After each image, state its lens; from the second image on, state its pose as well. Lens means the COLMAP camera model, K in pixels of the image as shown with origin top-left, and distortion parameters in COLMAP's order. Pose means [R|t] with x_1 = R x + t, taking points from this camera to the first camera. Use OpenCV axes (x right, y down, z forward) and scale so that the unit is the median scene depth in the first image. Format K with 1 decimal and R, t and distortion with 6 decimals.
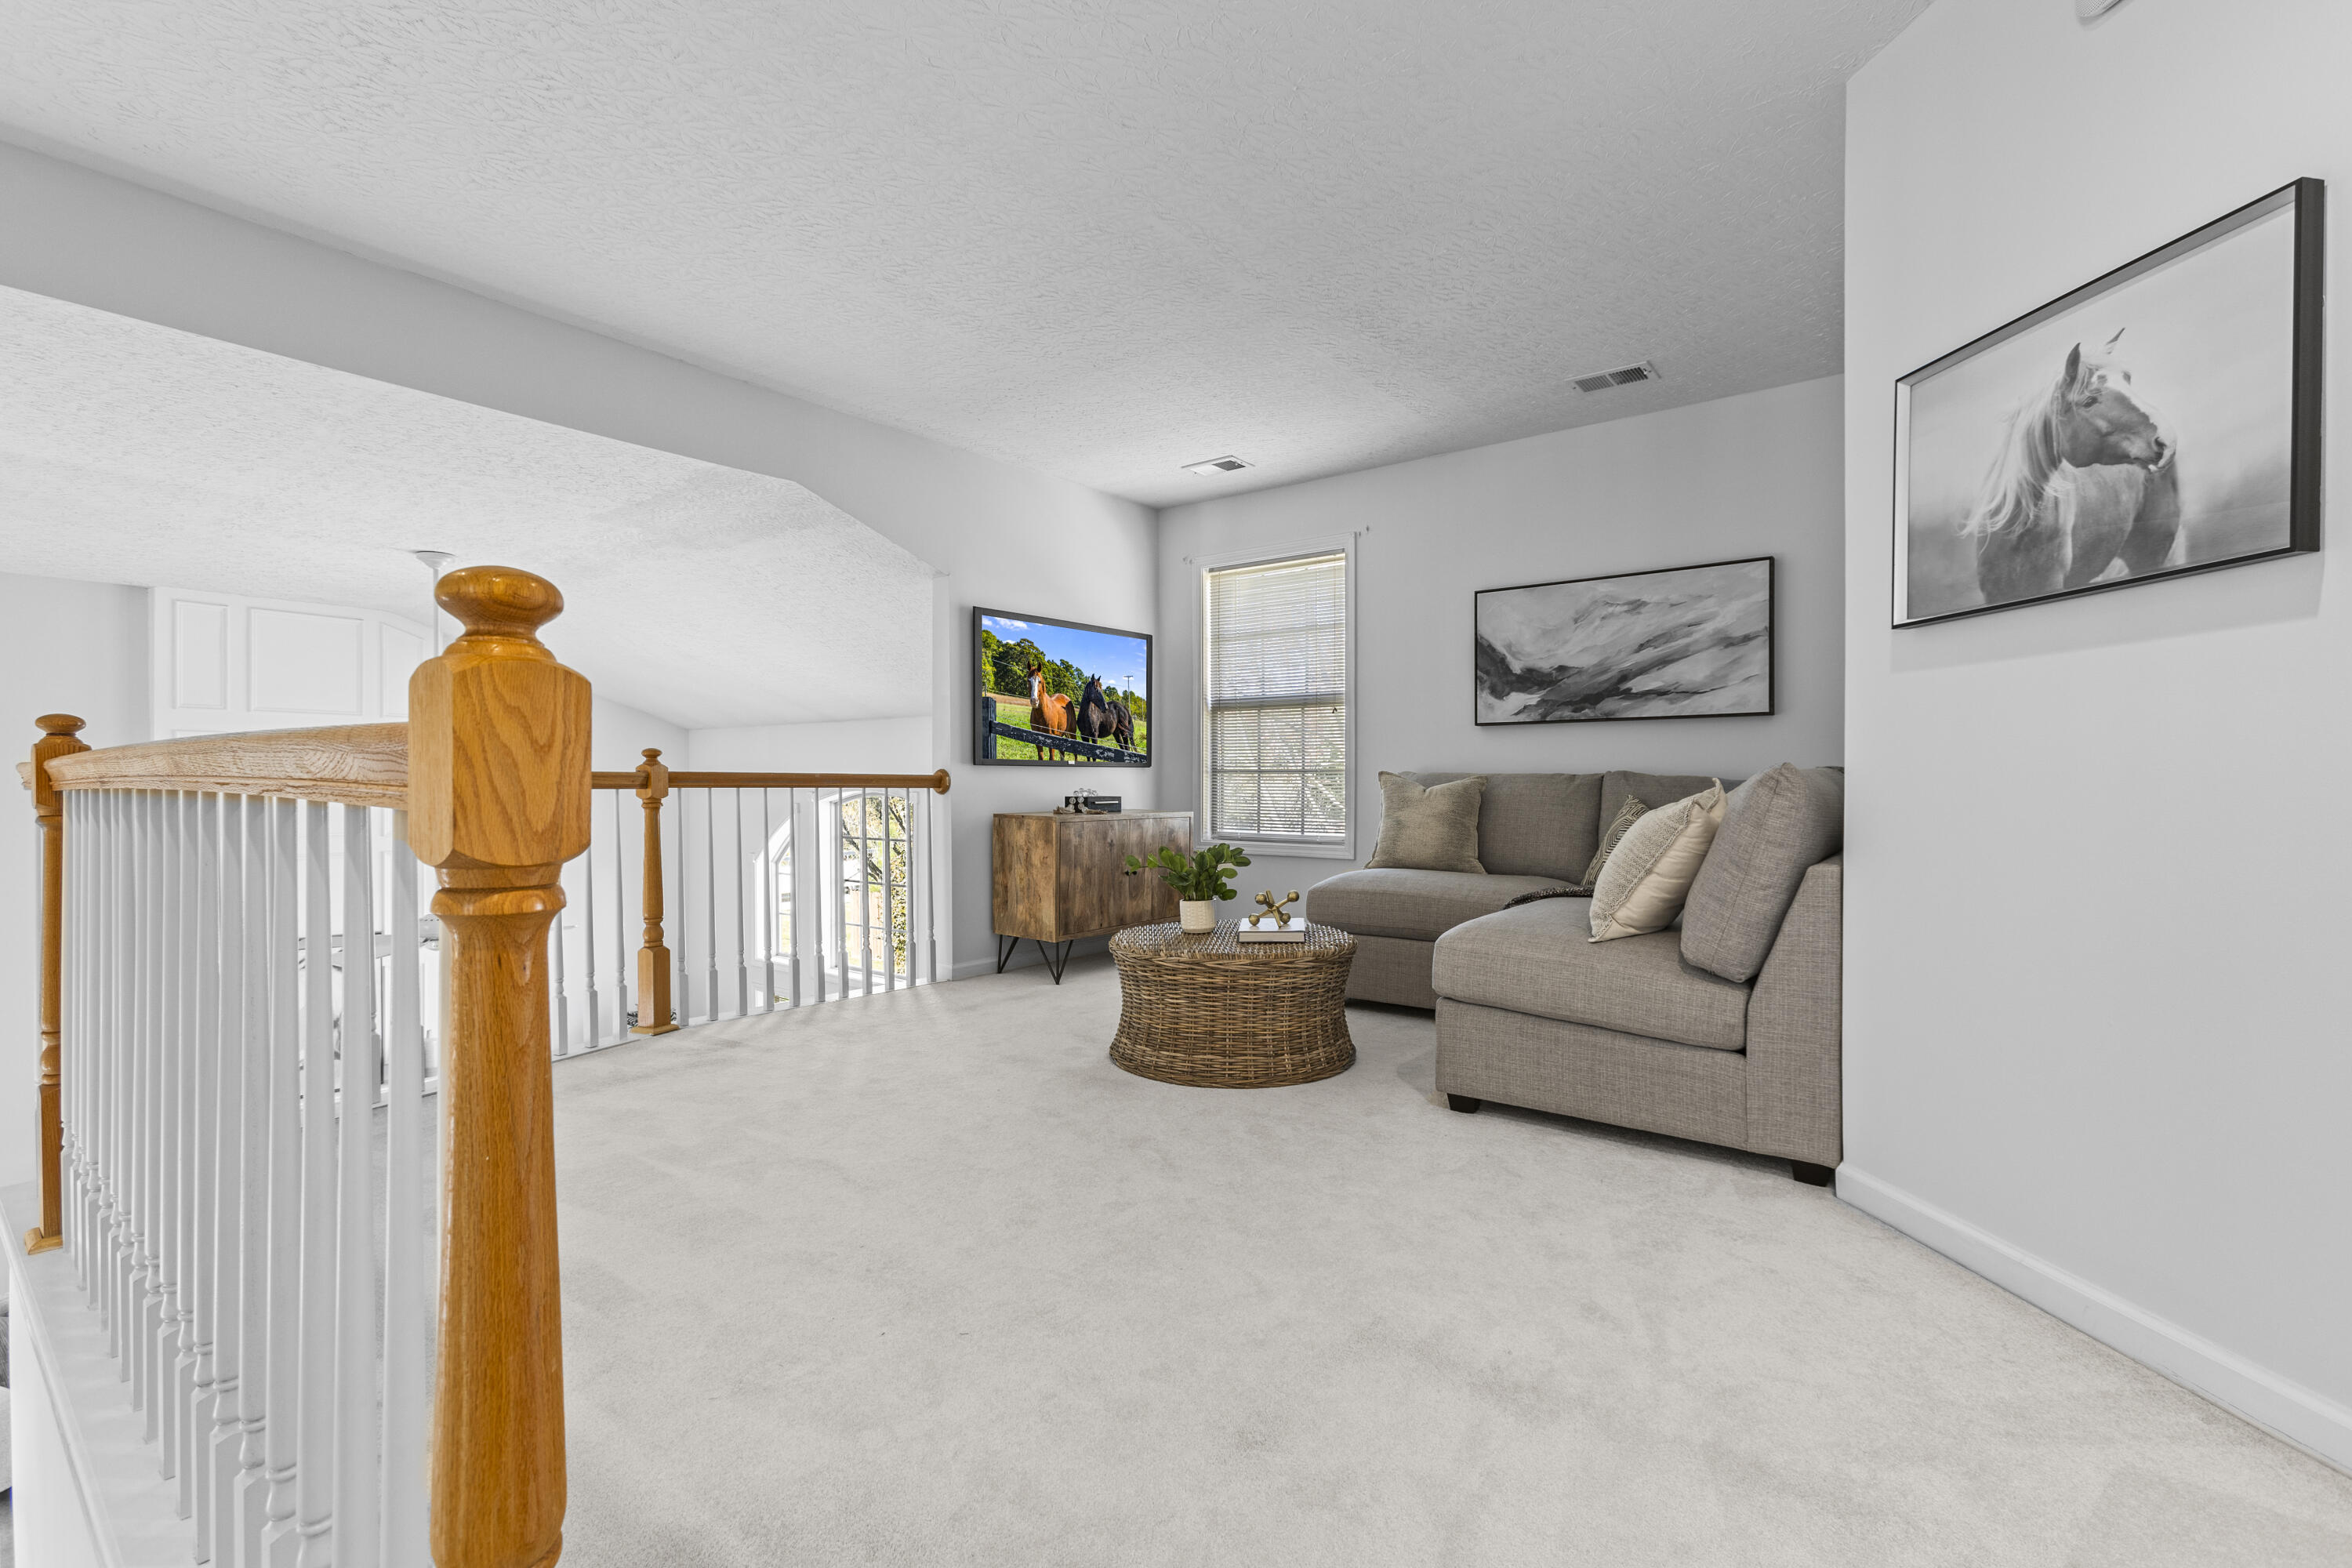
lens RADIAL K [[1053.4, 0, 1170.2], [0, 1053.4, 785.4], [0, 0, 1]] dist [-0.008241, 0.001816]
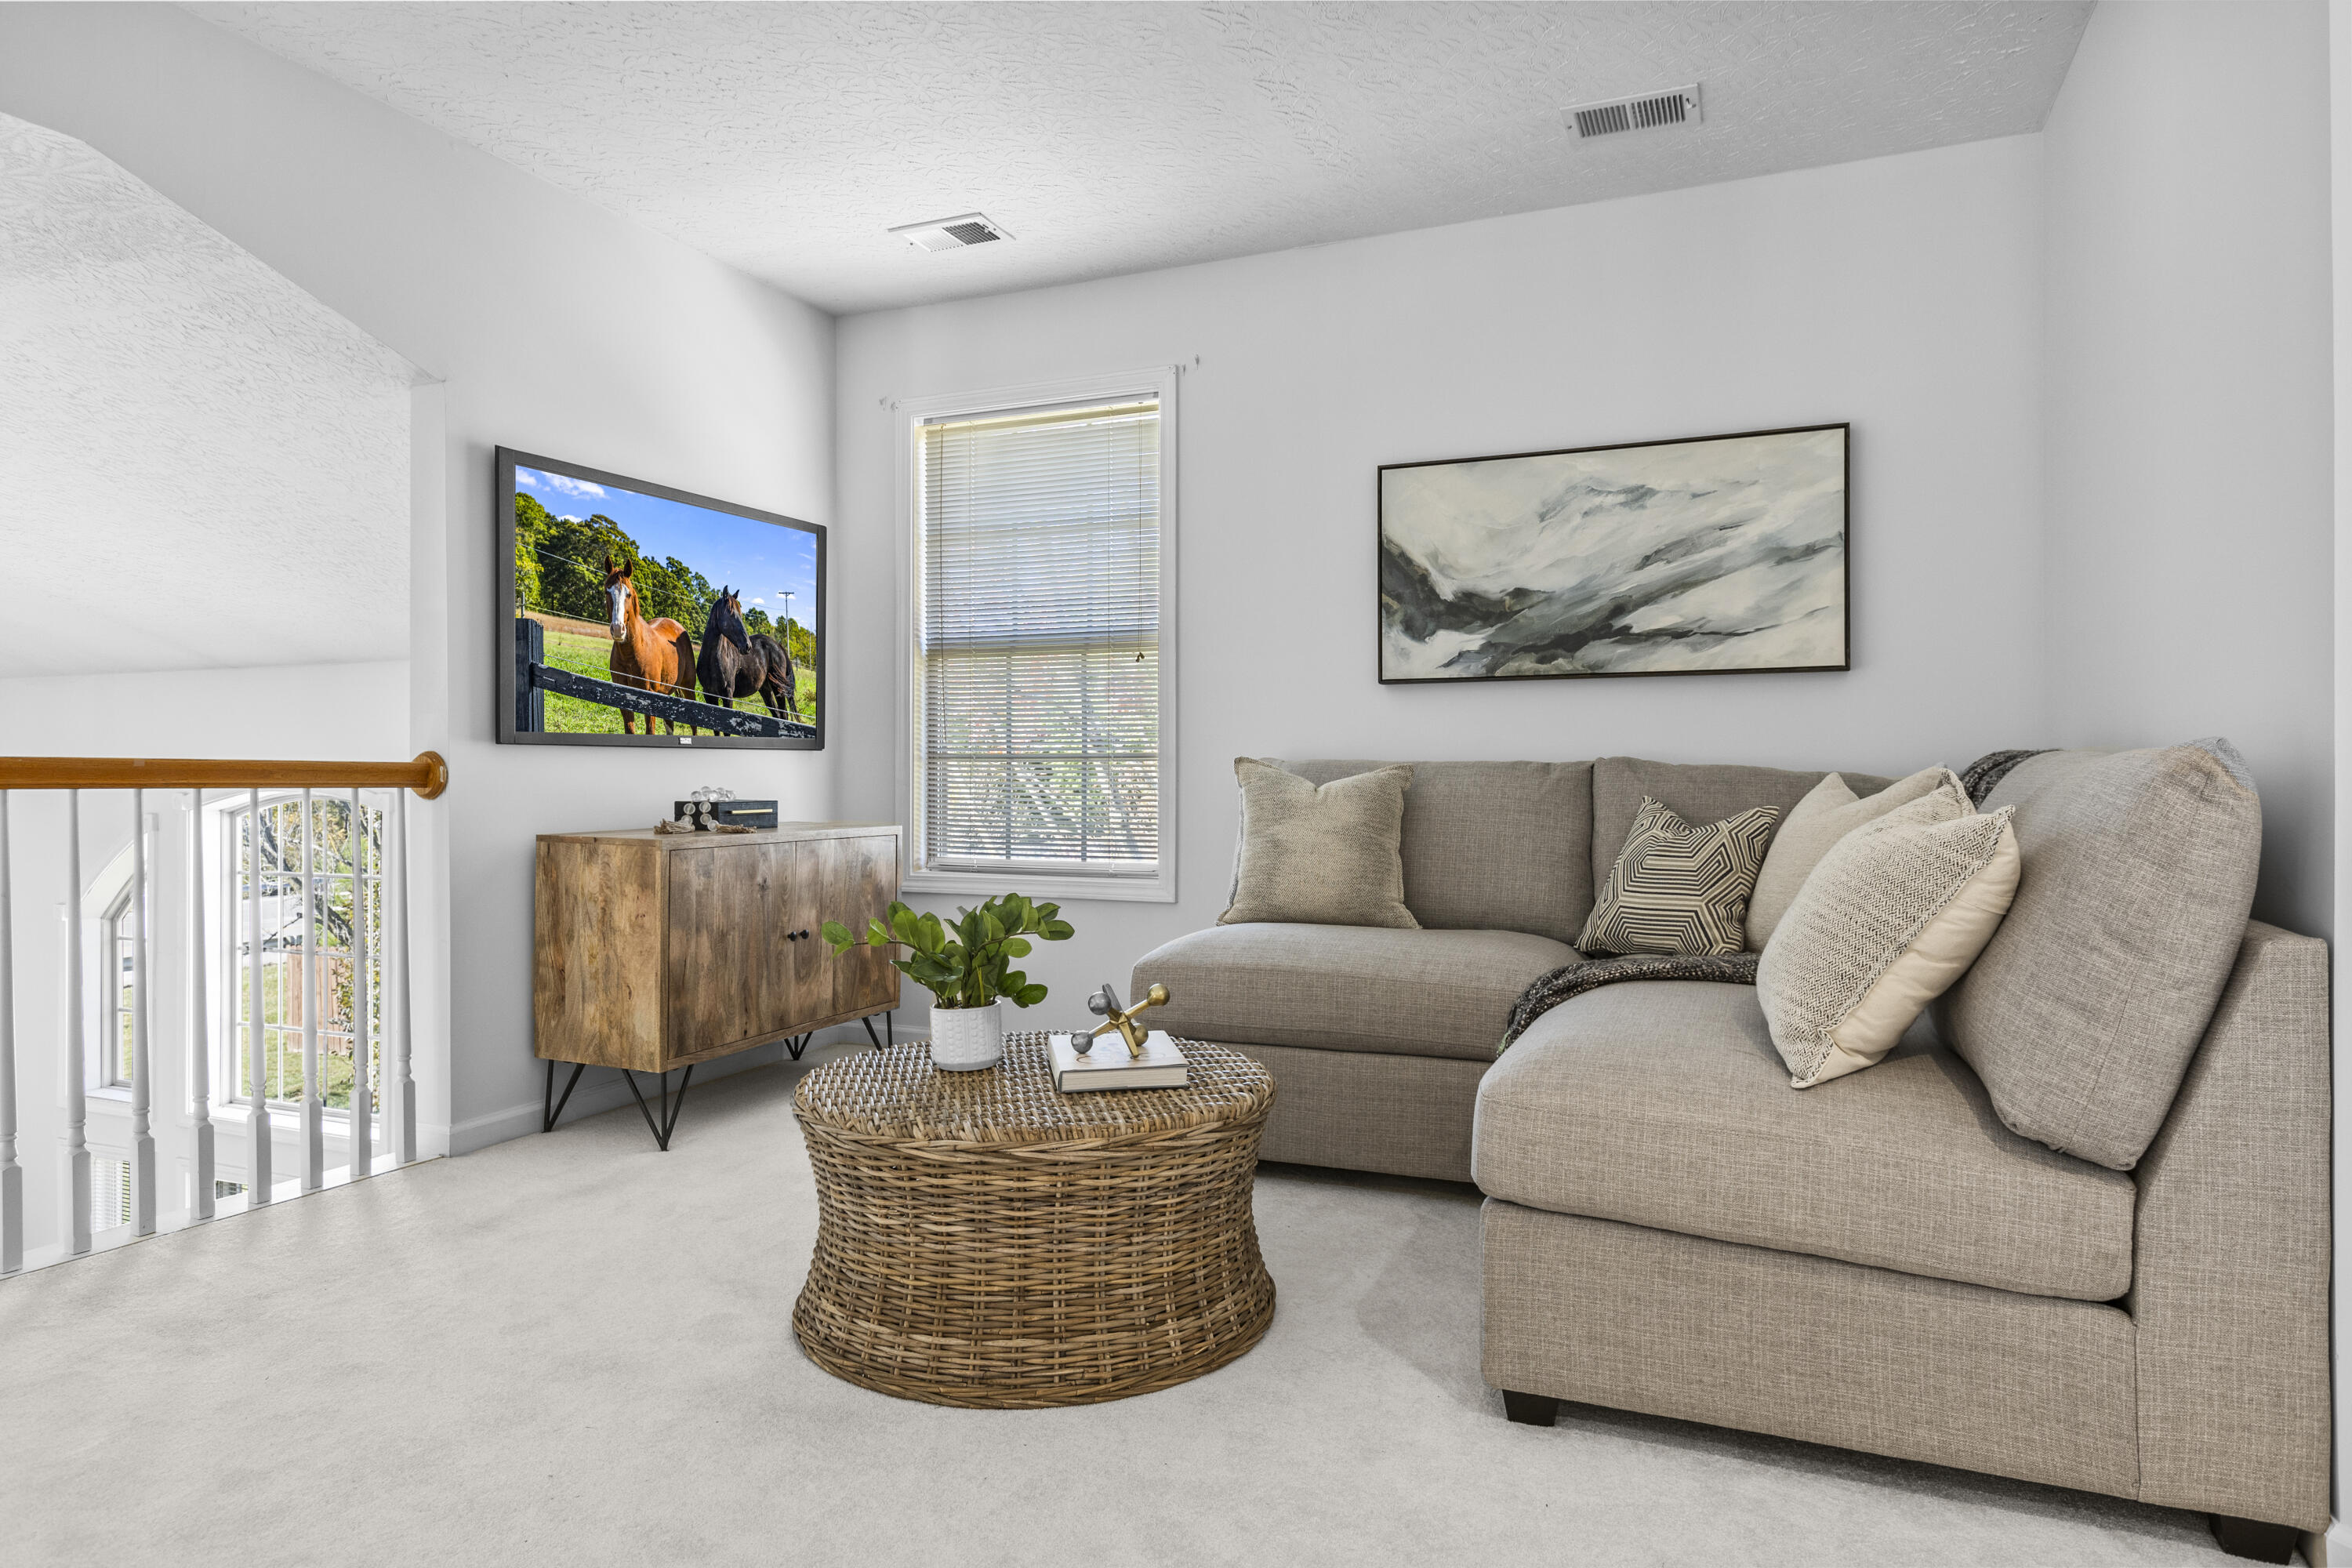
lens RADIAL K [[1444.5, 0, 1176.7], [0, 1444.5, 754.5], [0, 0, 1]] dist [-0.007664, 0.019584]
pose [[0.967853, 0.001877, 0.251511, -0.044844], [0.002222, 0.999869, -0.016014, -0.002146], [-0.251508, 0.016058, 0.967722, 0.246231]]
